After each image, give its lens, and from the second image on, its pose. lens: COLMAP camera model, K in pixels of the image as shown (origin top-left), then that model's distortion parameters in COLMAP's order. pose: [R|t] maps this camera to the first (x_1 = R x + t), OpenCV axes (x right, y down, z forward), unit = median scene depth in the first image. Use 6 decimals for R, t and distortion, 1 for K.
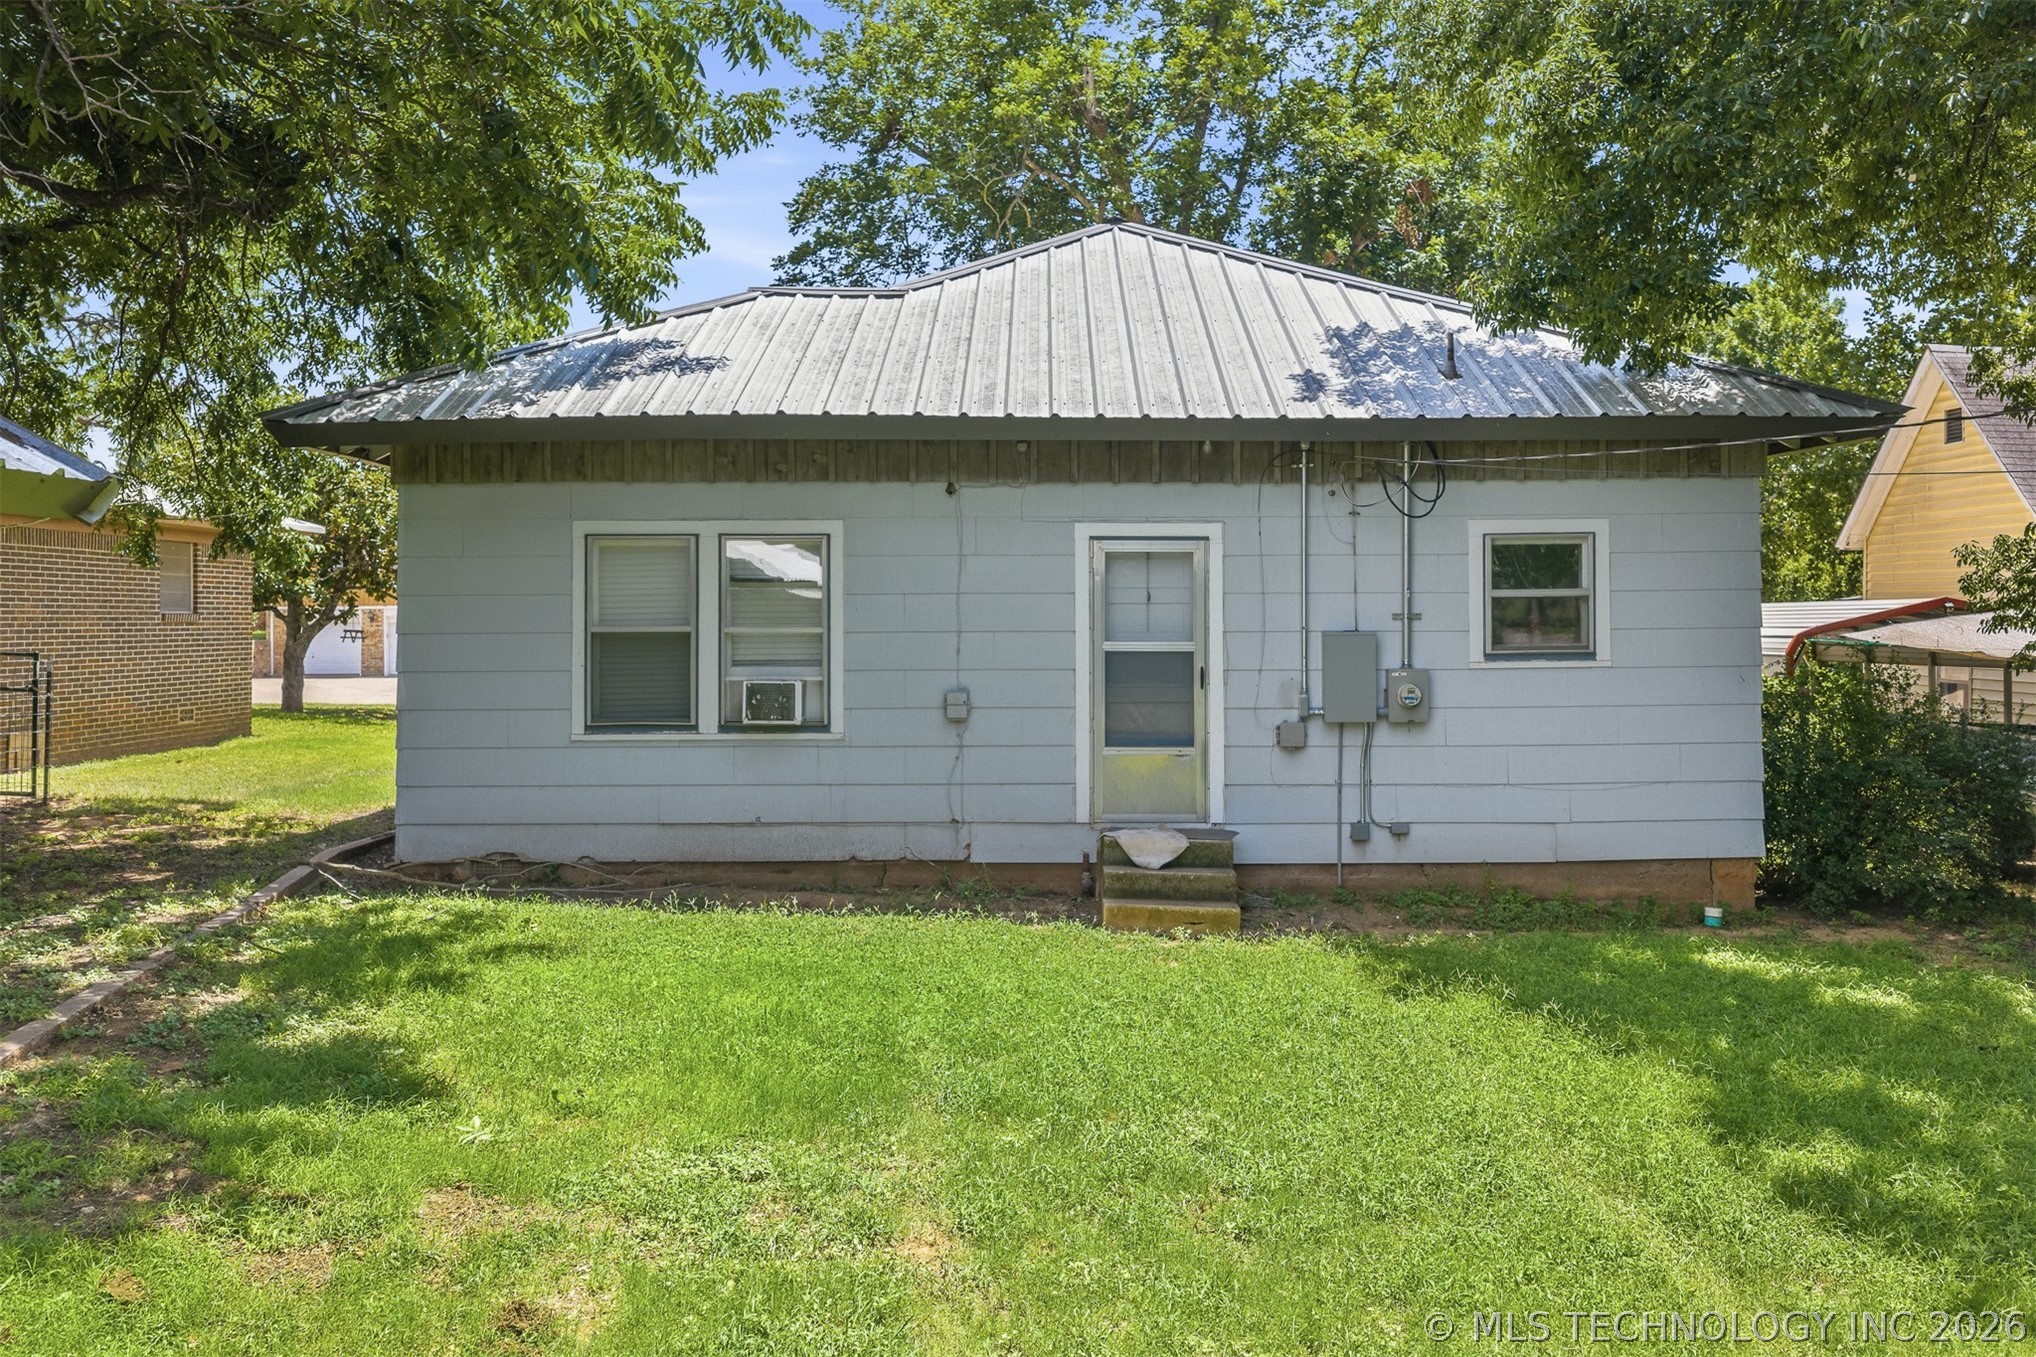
lens RADIAL K [[1696.9, 0, 997.3], [0, 1696.9, 602.7], [0, 0, 1]] dist [0.018346, -0.011313]
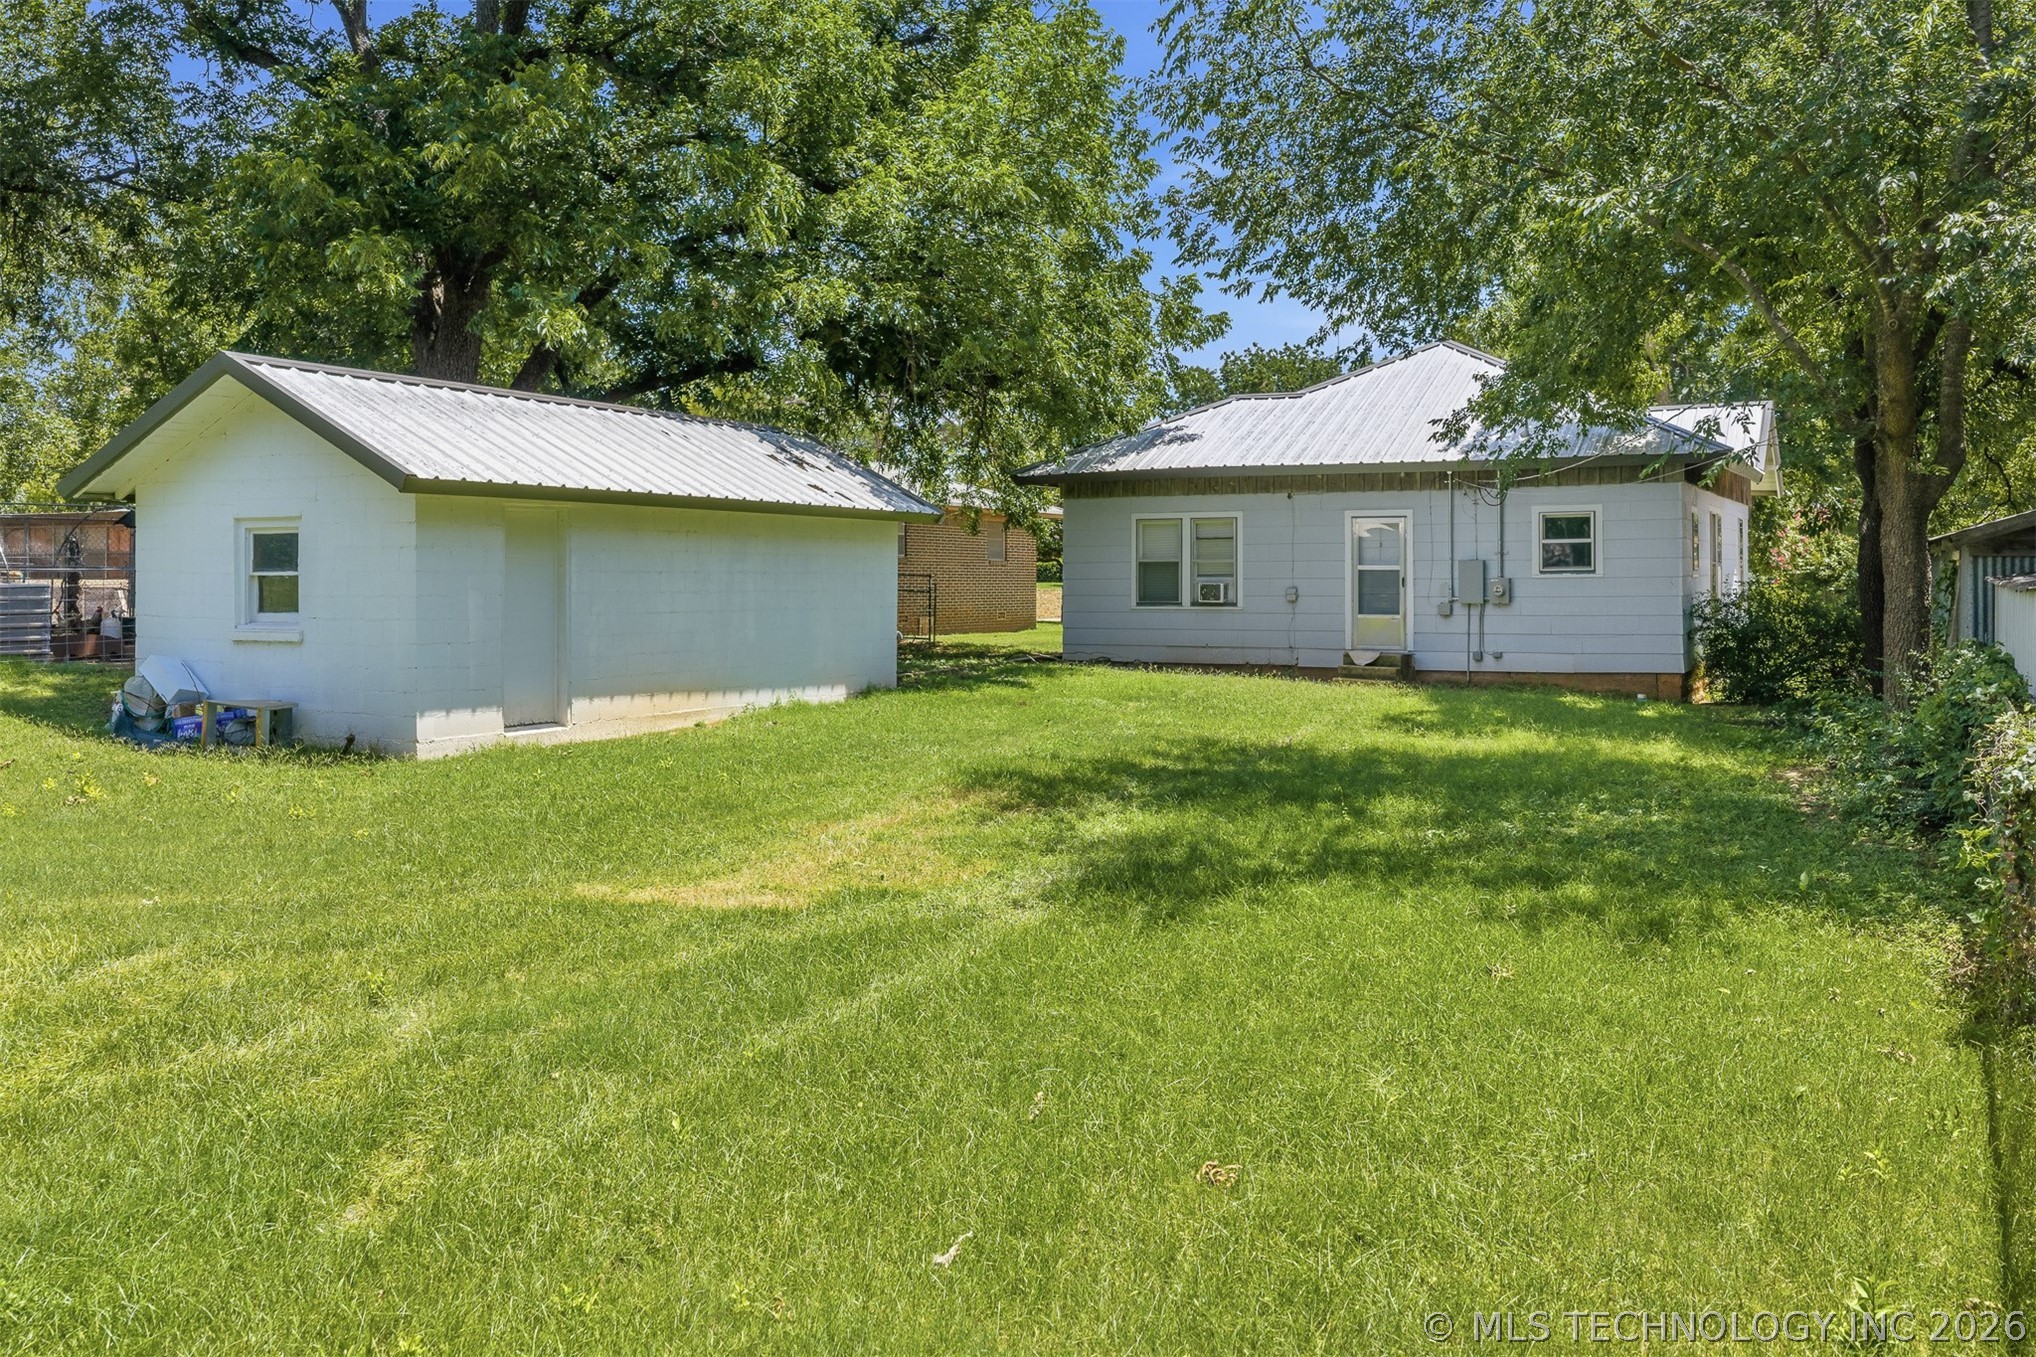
lens RADIAL K [[1696.9, 0, 1018.2], [0, 1696.9, 676.2], [0, 0, 1]] dist [0.018346, -0.011313]
pose [[0.893953, 0.027214, -0.447334, 0.647571], [0.001094, 0.998019, 0.062900, 0.027142], [0.448159, -0.056719, 0.892152, -1.133734]]
